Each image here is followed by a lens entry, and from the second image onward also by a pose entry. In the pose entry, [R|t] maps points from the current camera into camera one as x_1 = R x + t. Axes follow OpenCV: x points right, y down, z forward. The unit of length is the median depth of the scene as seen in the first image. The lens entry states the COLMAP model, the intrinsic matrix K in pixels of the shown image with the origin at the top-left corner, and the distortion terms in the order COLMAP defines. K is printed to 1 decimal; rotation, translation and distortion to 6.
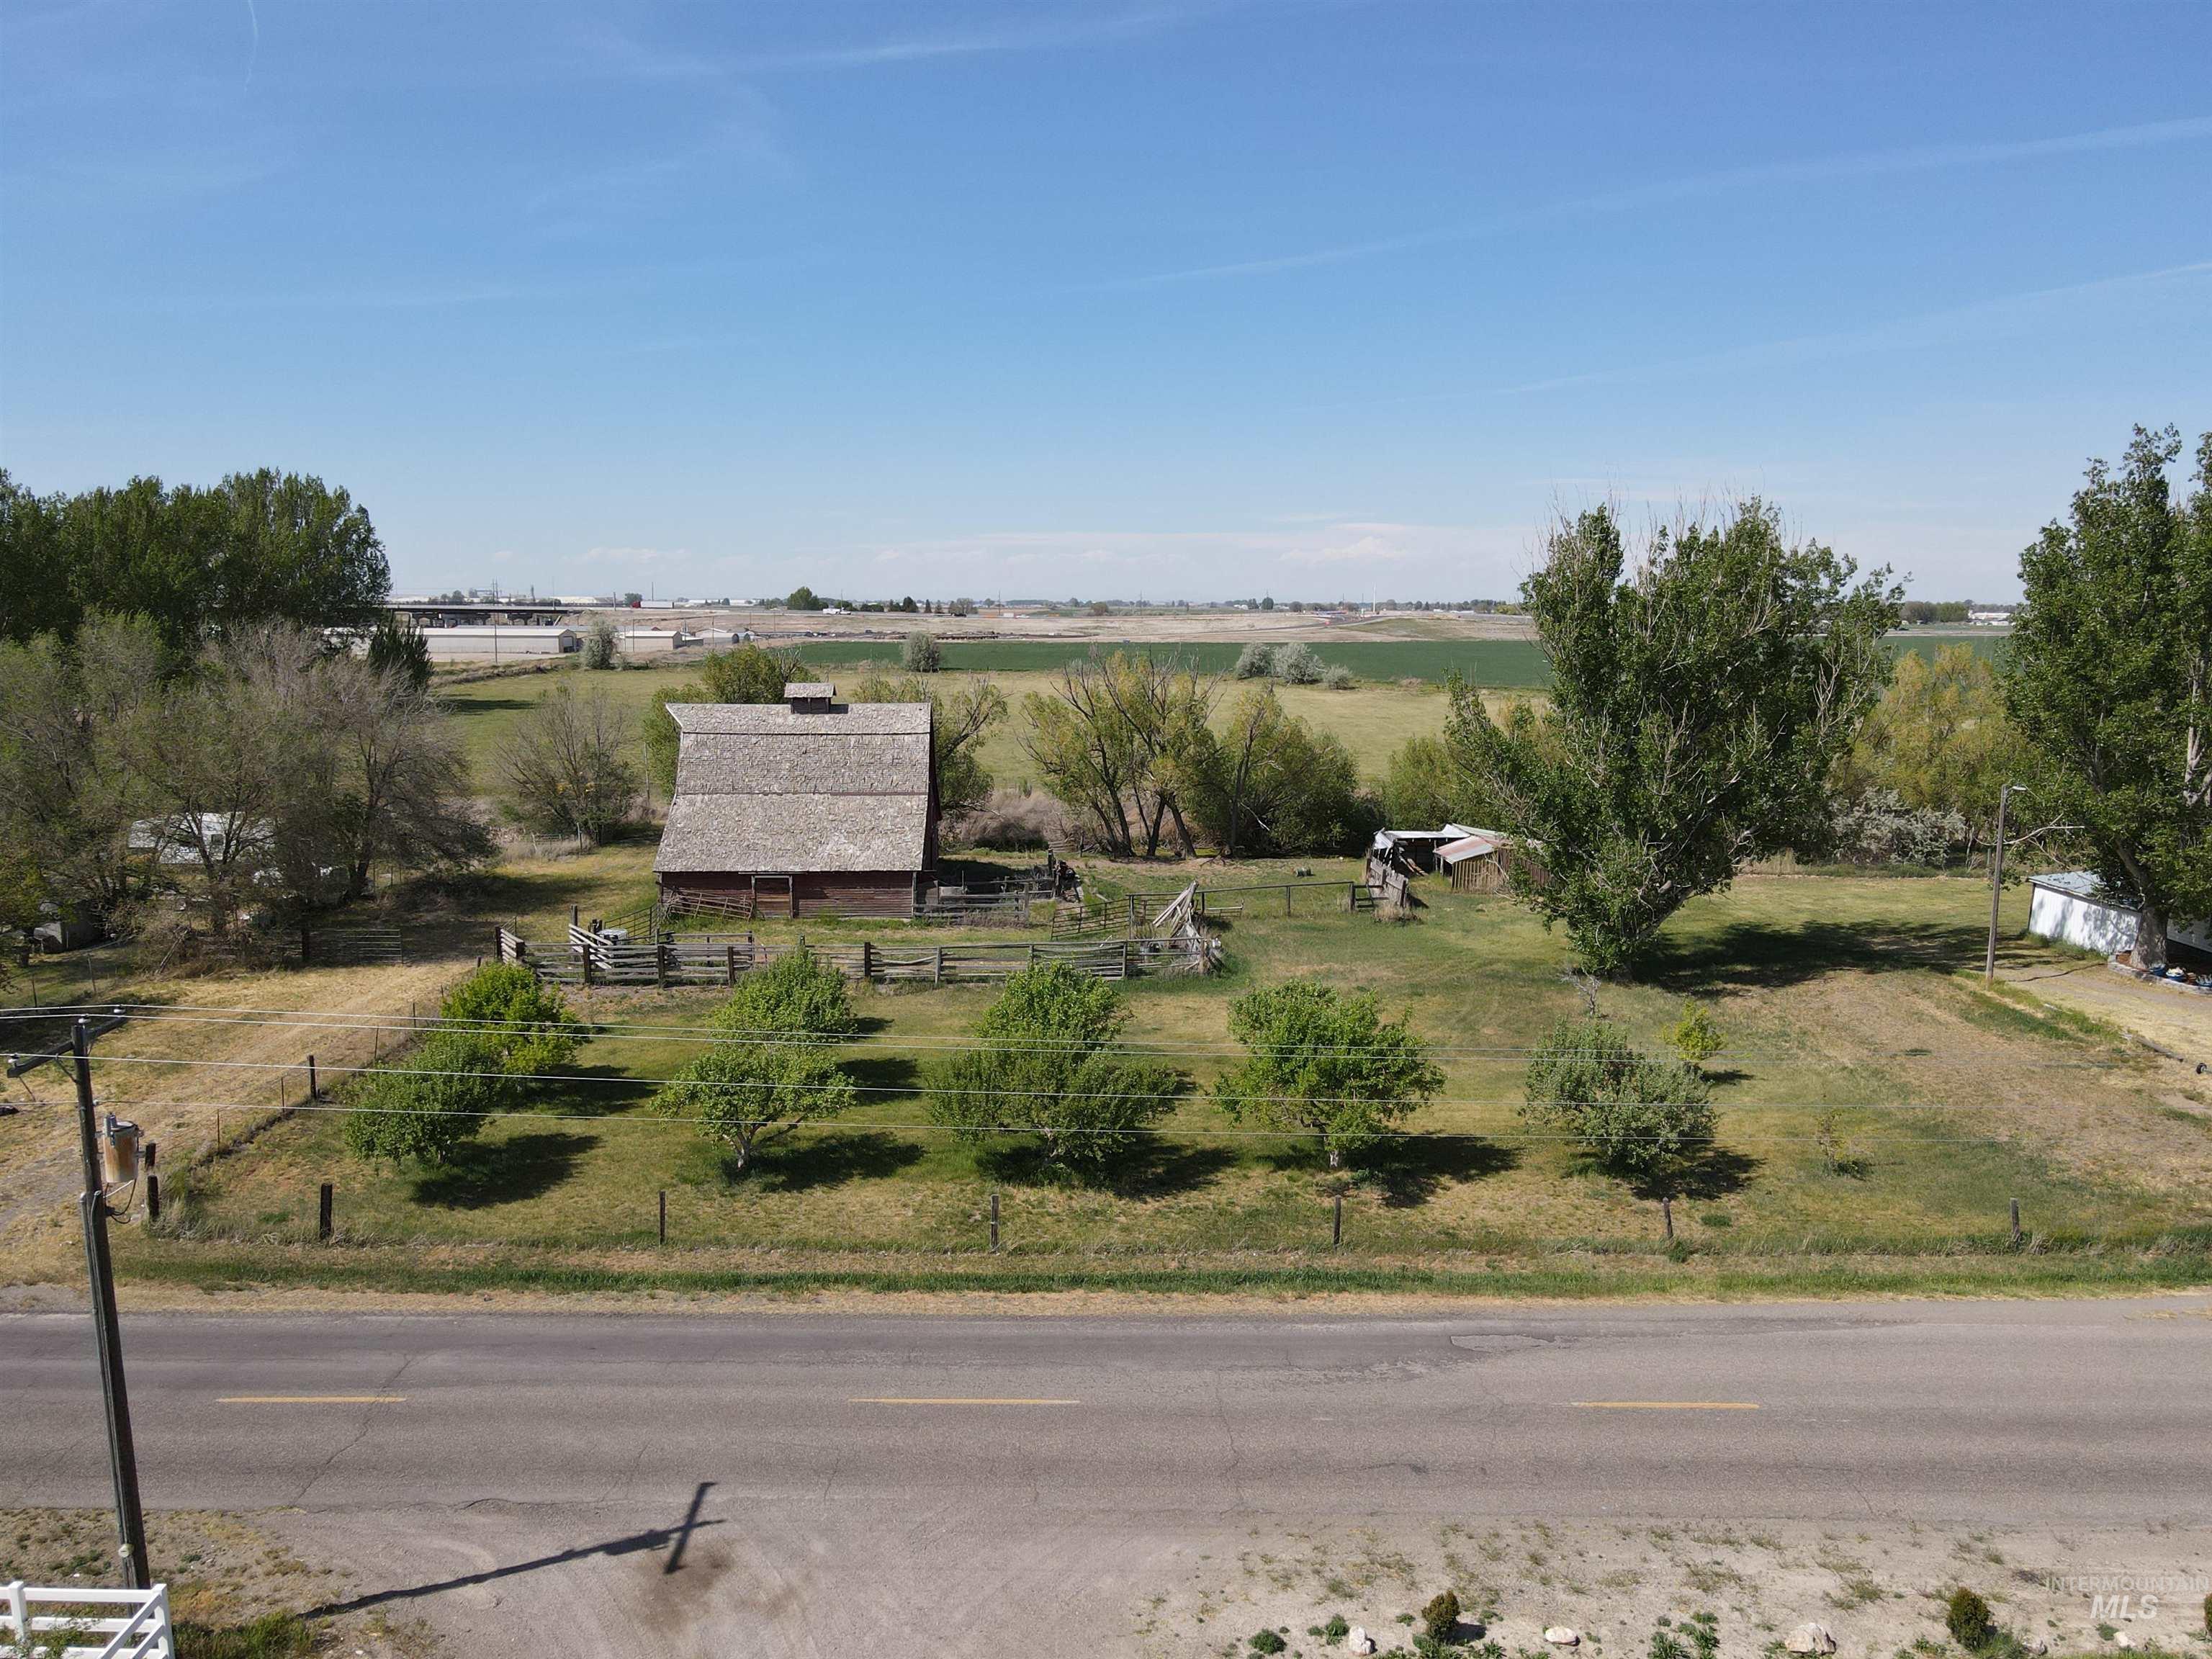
lens RADIAL K [[1628.3, 0, 1118.2], [0, 1628.3, 840.3], [0, 0, 1]] dist [0.002271, 0.025906]
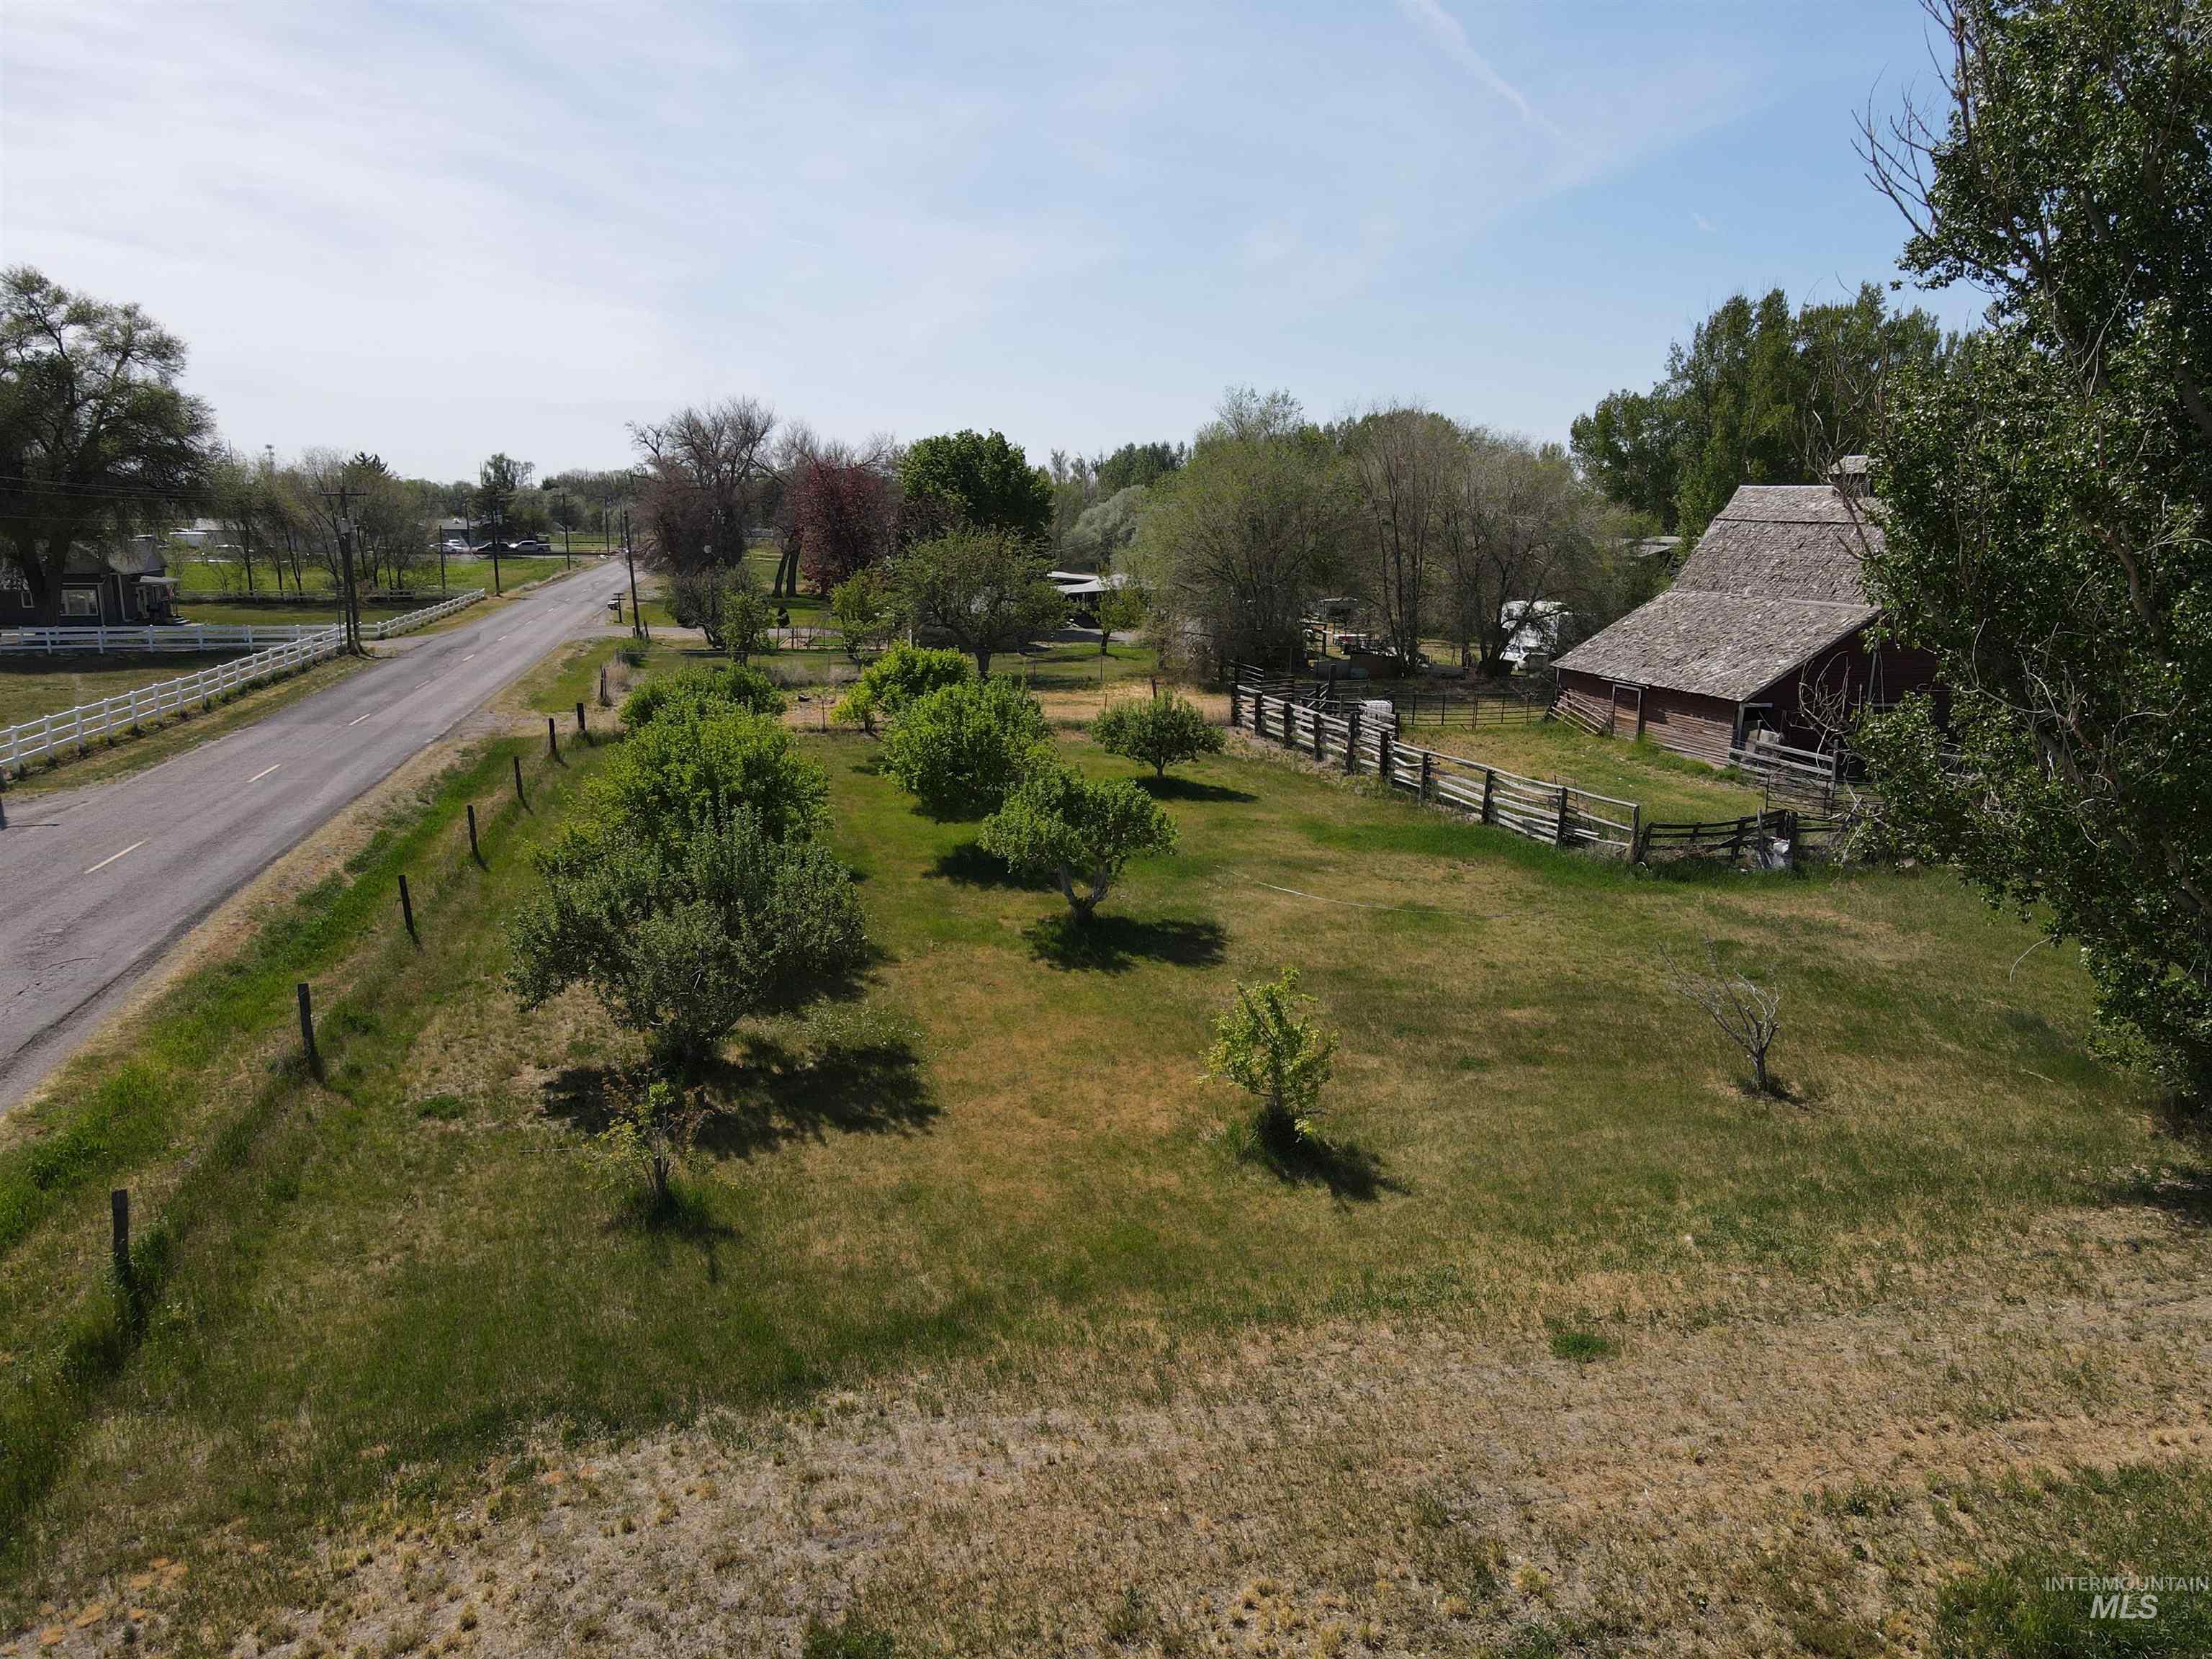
lens RADIAL K [[1643.0, 0, 1106.0], [0, 1643.0, 829.5], [0, 0, 1]] dist [0.000794, 0.002976]
pose [[0.203124, 0.190163, -0.960509, 0.640619], [-0.149807, 0.975446, 0.161440, -0.001660], [0.967625, 0.111099, 0.226625, 0.708572]]
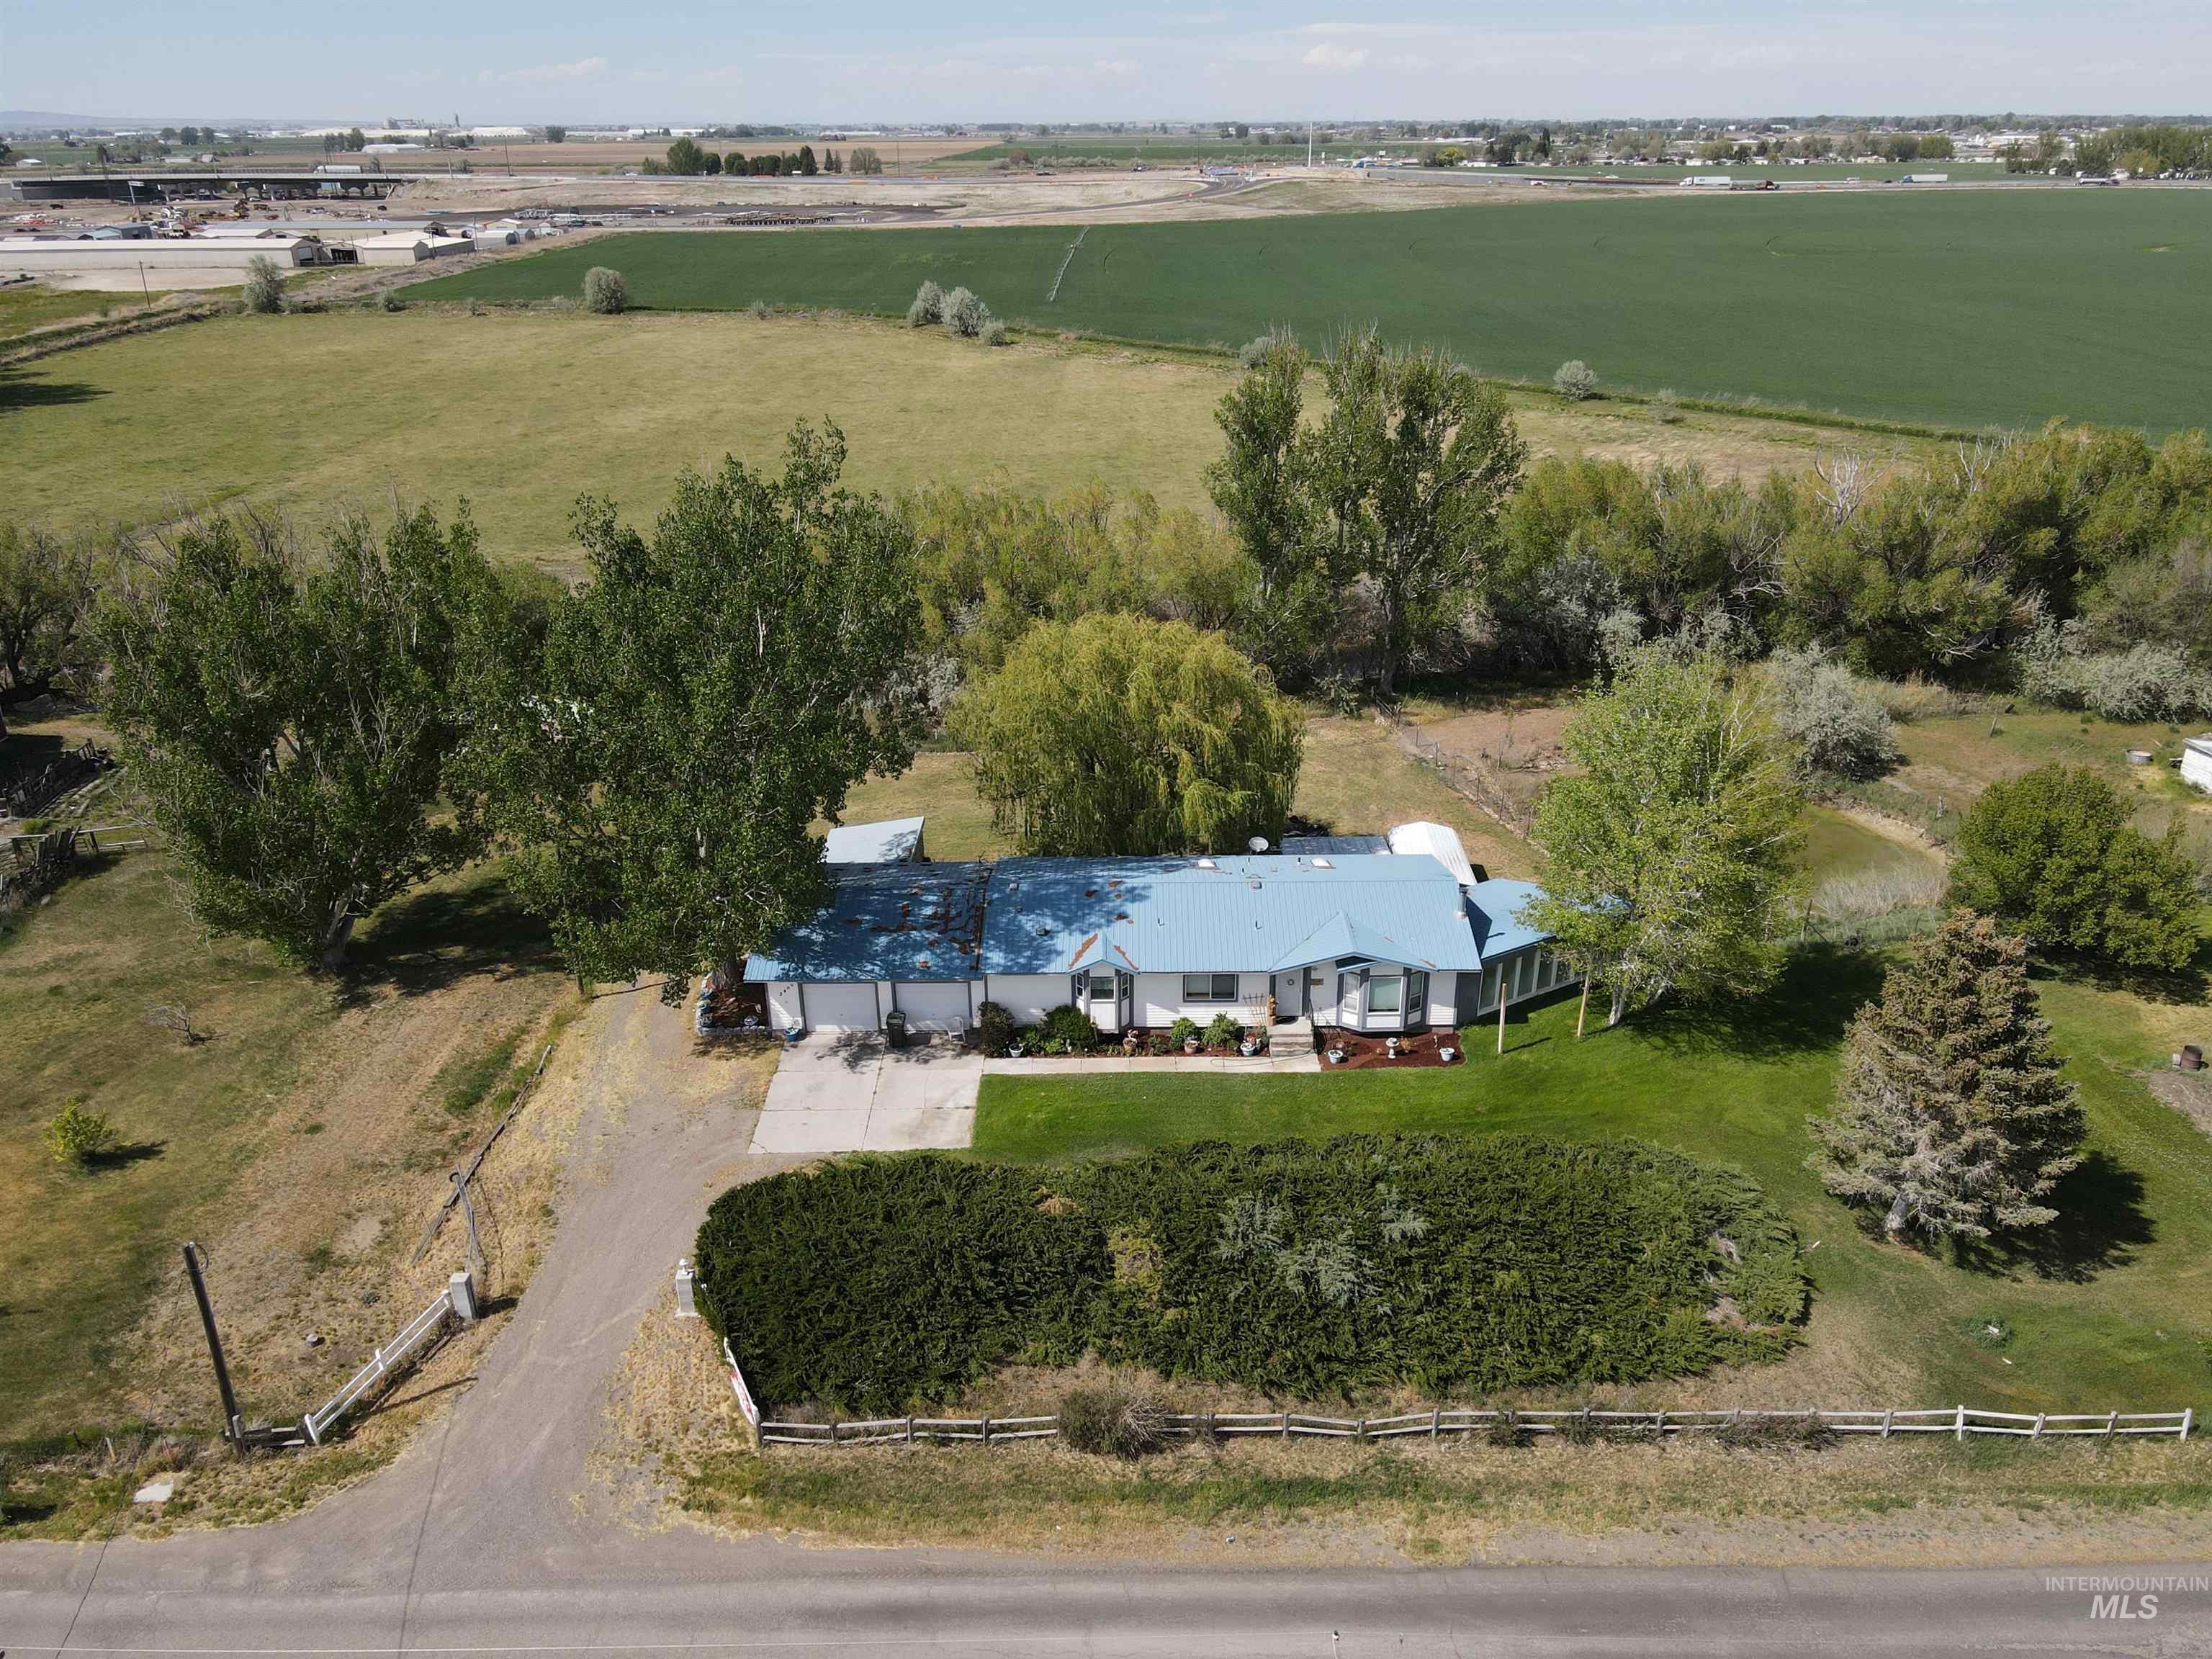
lens RADIAL K [[1614.4, 0, 1115.5], [0, 1614.4, 866.2], [0, 0, 1]] dist [0.012787, -0.002106]
pose [[0.999926, -0.011962, -0.002061, 0.877446], [0.012057, 0.959123, 0.282733, -0.287485], [-0.001405, -0.282737, 0.959197, 0.010716]]
